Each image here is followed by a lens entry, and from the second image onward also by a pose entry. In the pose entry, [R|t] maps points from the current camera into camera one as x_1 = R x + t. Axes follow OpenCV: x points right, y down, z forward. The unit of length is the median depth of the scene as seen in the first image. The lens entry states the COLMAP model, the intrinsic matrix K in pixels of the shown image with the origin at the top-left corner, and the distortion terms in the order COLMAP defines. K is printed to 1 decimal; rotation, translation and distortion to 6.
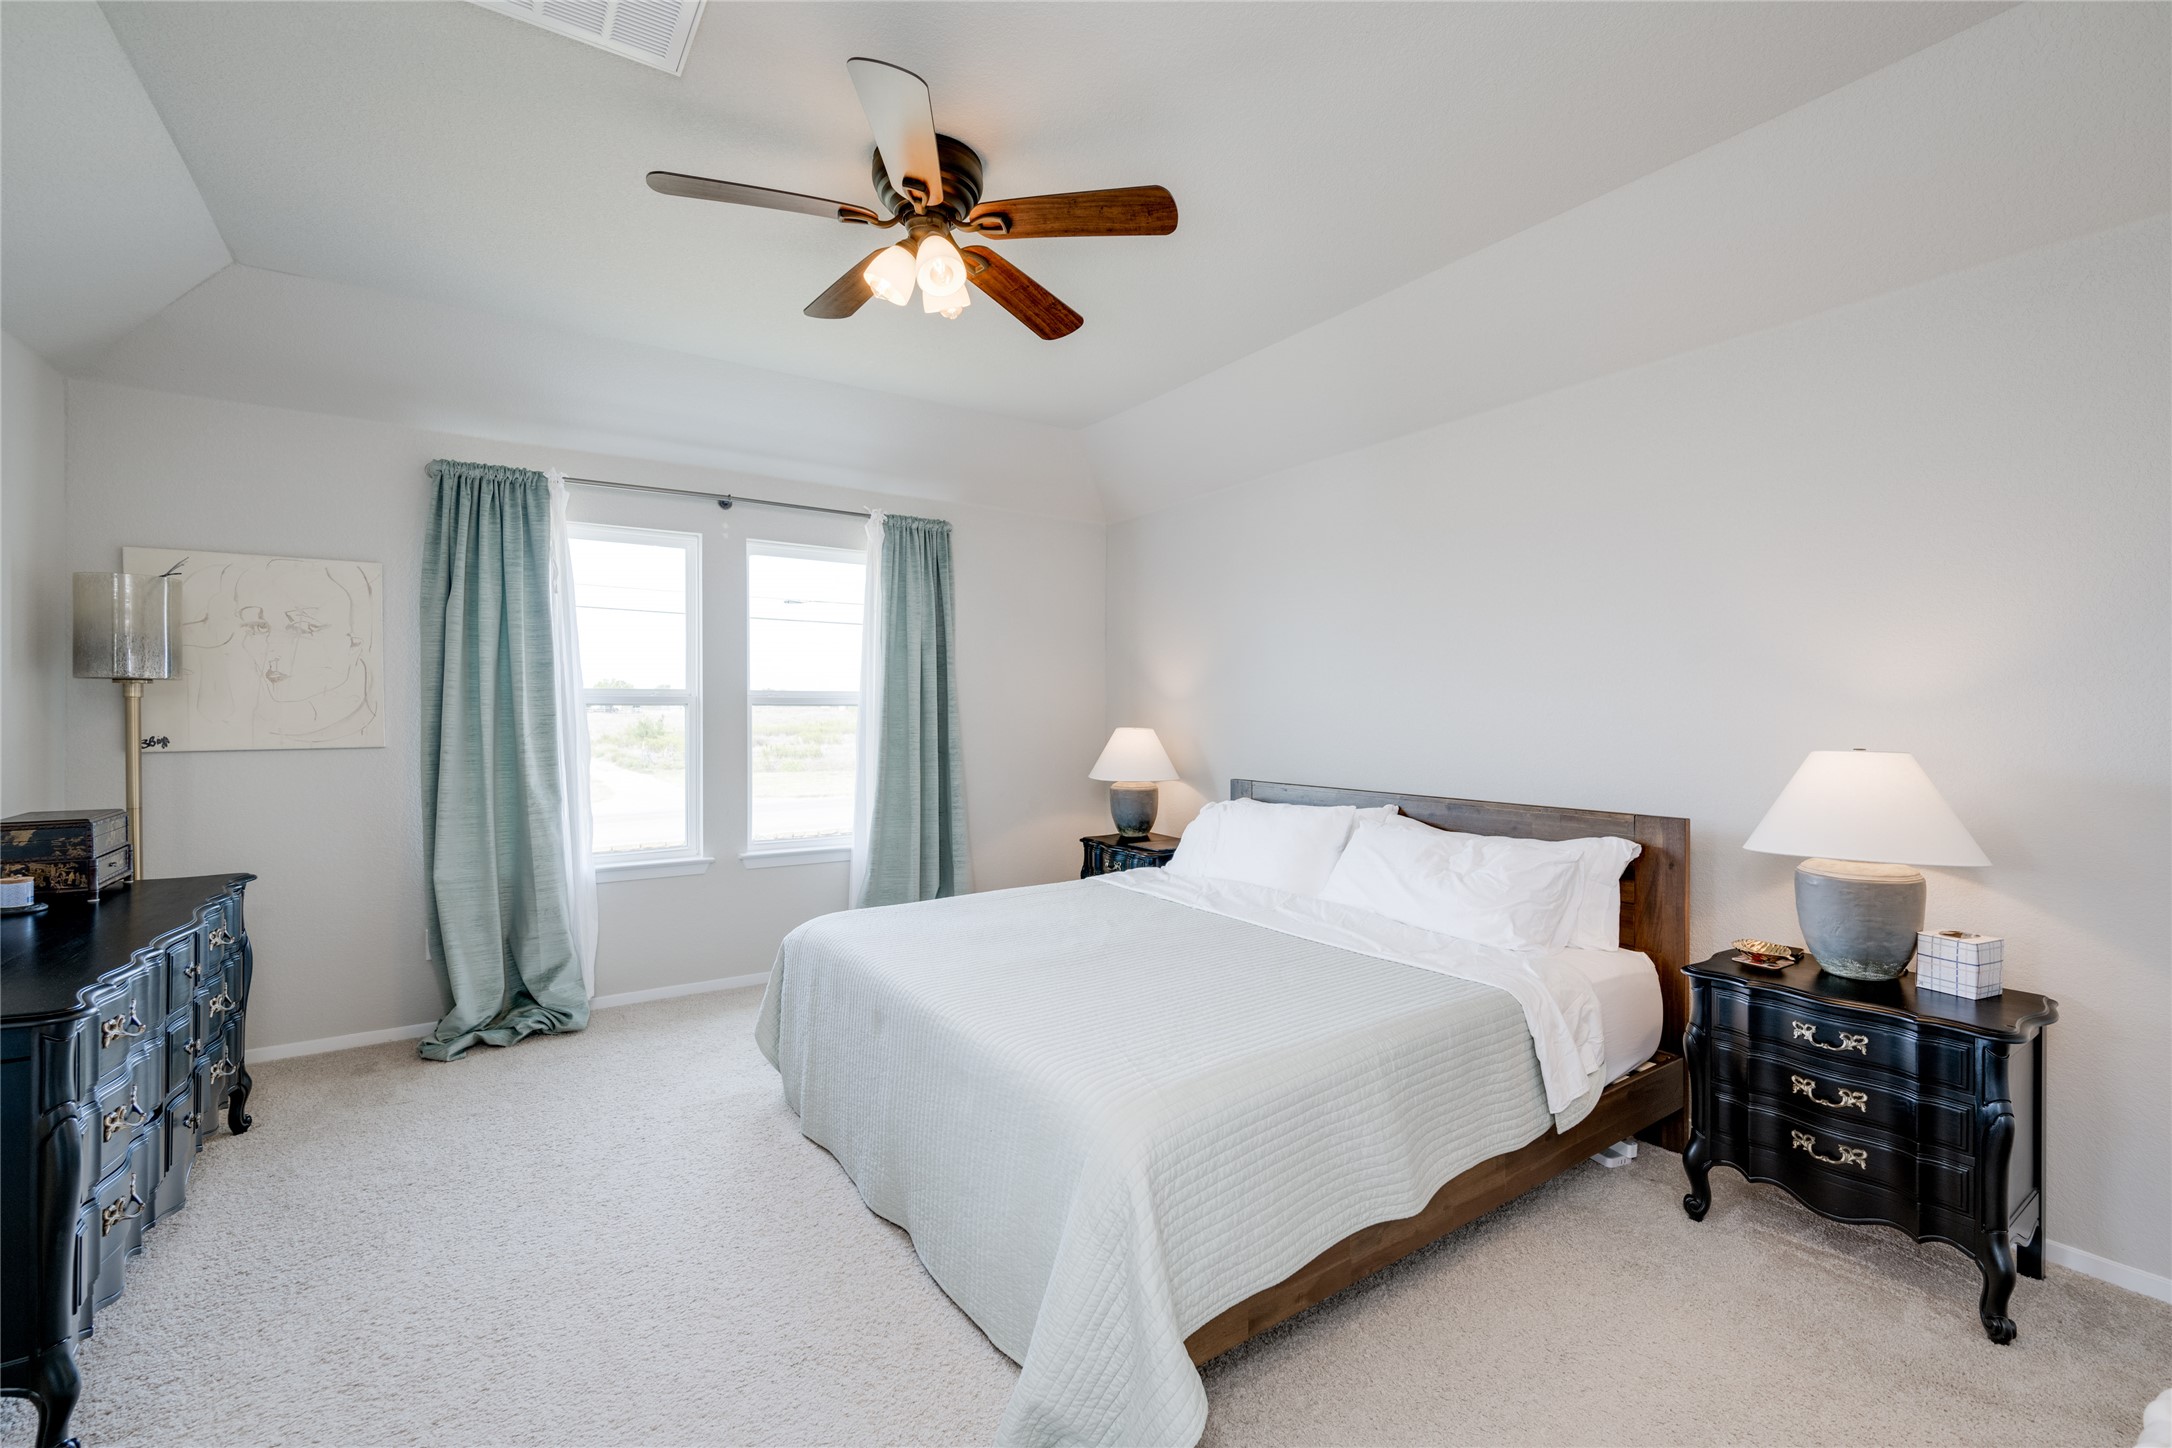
lens RADIAL K [[933.4, 0, 1082.7], [0, 933.4, 711.8], [0, 0, 1]] dist [0.000493, -0.001365]
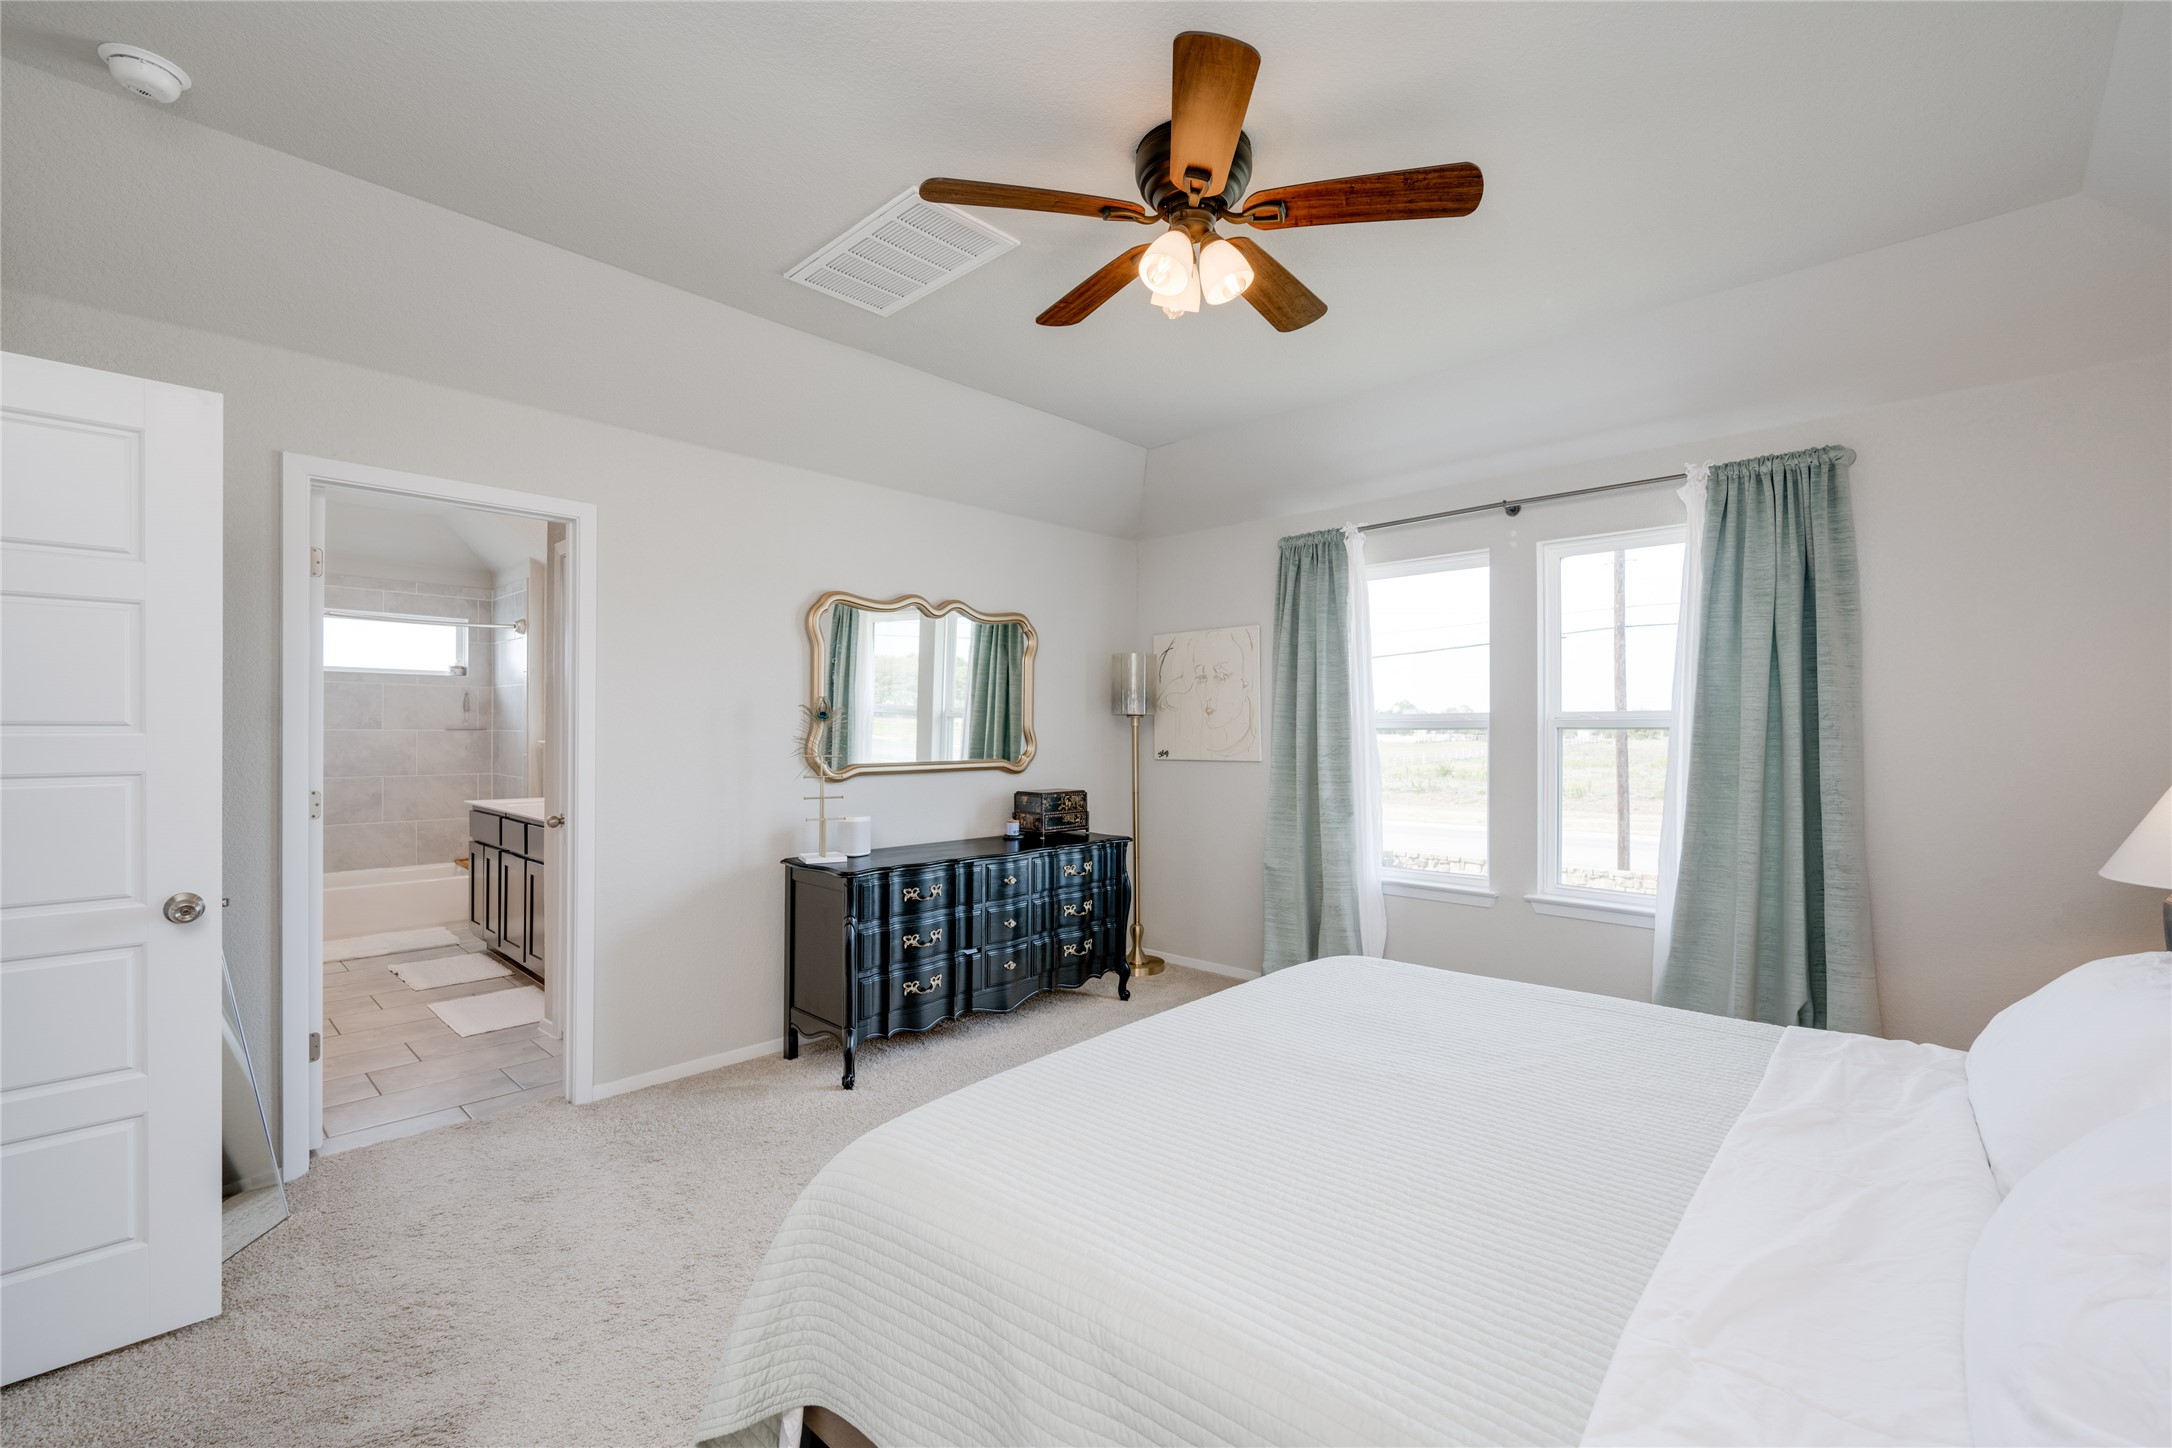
lens RADIAL K [[888.4, 0, 1071.9], [0, 888.4, 731.4], [0, 0, 1]] dist [-0.012481, 0.000029]
pose [[0.223651, 0.001550, -0.974668, 0.385168], [-0.002328, 0.999997, 0.001056, -0.005529], [0.974667, 0.002033, 0.223654, 0.398500]]
